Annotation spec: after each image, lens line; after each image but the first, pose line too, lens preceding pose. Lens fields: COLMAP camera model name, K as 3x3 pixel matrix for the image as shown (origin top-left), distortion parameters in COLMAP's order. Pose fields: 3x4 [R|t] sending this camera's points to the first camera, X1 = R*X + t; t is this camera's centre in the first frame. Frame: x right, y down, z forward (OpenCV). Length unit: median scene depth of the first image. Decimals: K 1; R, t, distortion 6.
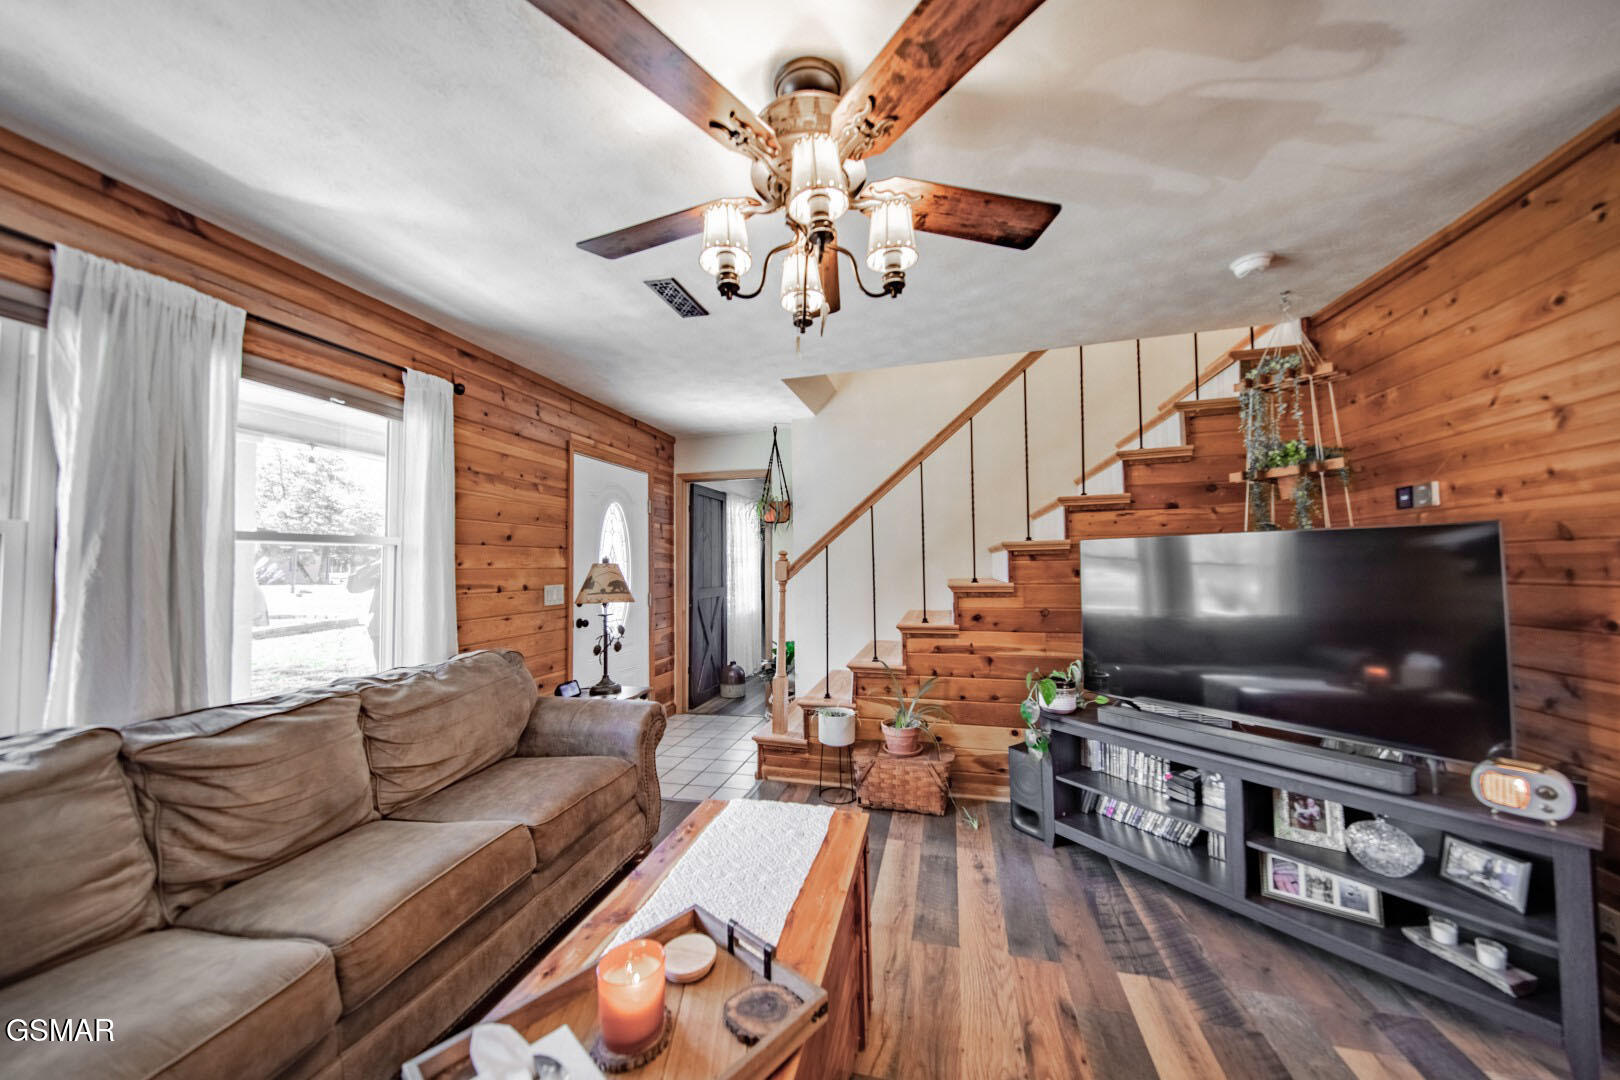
lens RADIAL K [[540.3, 0, 806.2], [0, 540.3, 545.4], [0, 0, 1]] dist [0.000252, -0.000026]
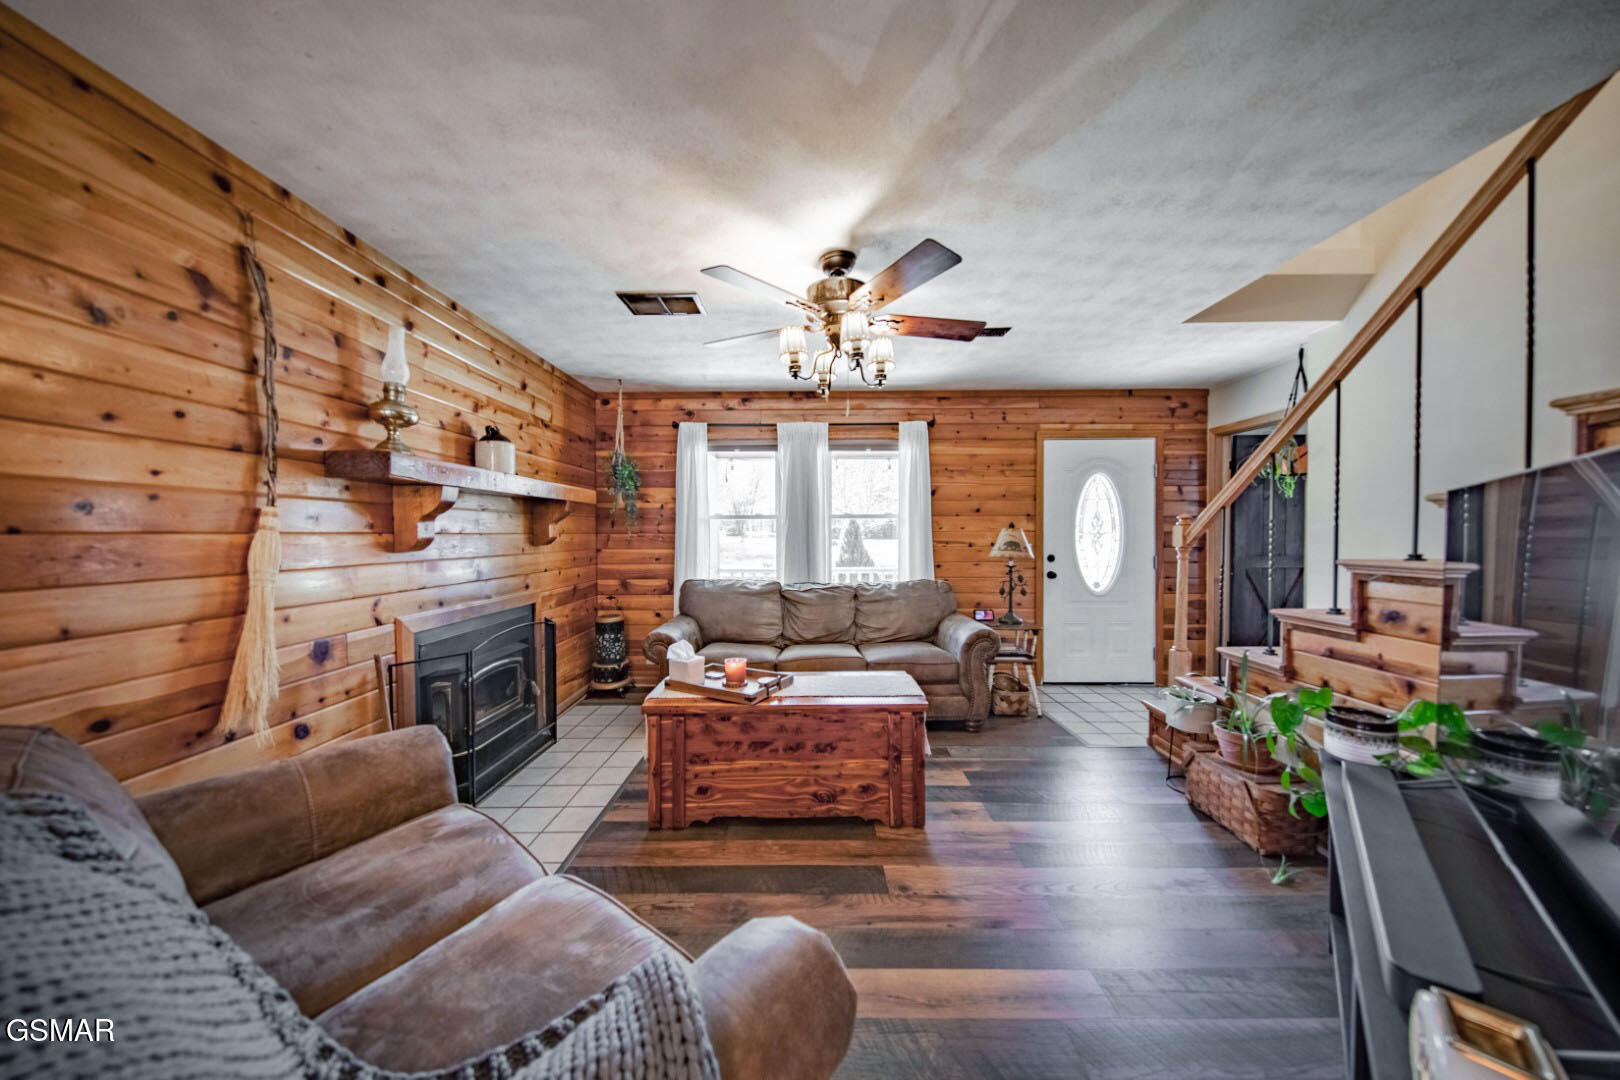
lens RADIAL K [[520.4, 0, 805.2], [0, 520.4, 540.0], [0, 0, 1]] dist [0.001326, -0.002202]
pose [[0.257676, 0.028512, -0.965811, 0.721937], [0.034508, 0.998655, 0.038688, -0.004358], [0.965615, -0.043297, 0.256346, 0.172328]]
